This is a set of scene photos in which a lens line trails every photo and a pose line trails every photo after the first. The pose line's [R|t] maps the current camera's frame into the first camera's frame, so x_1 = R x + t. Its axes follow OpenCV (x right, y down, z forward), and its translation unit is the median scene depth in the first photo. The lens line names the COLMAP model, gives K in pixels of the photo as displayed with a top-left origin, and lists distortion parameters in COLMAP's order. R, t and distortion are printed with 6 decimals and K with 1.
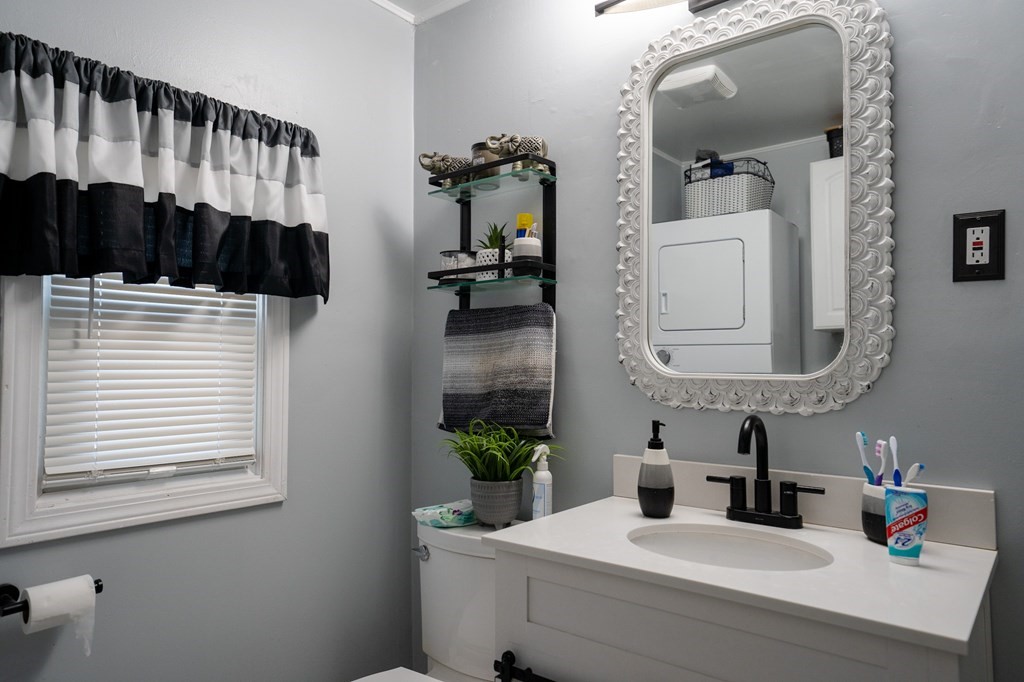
lens RADIAL K [[664.7, 0, 512.0], [0, 664.7, 341.0], [0, 0, 1]] dist [0.016329, 0.004708]
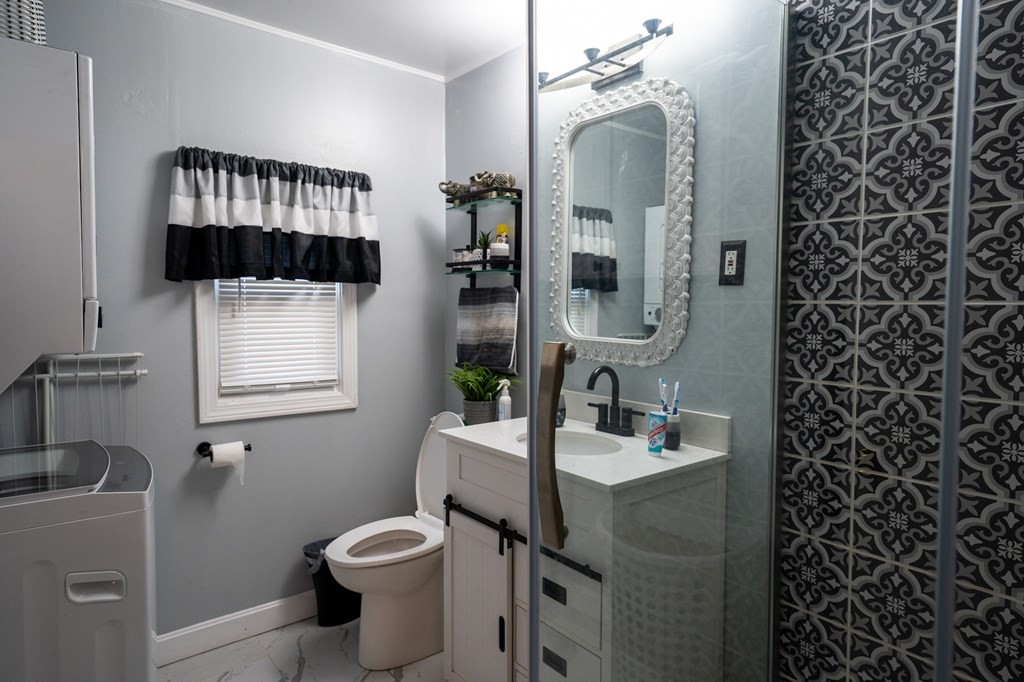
lens RADIAL K [[600.1, 0, 512.7], [0, 600.1, 345.4], [0, 0, 1]] dist [0.000675, -0.001007]
pose [[0.976913, 0.020261, -0.212674, 0.365713], [0.003045, 0.994071, 0.108688, -0.076395], [0.213615, -0.106827, 0.971060, -0.353239]]
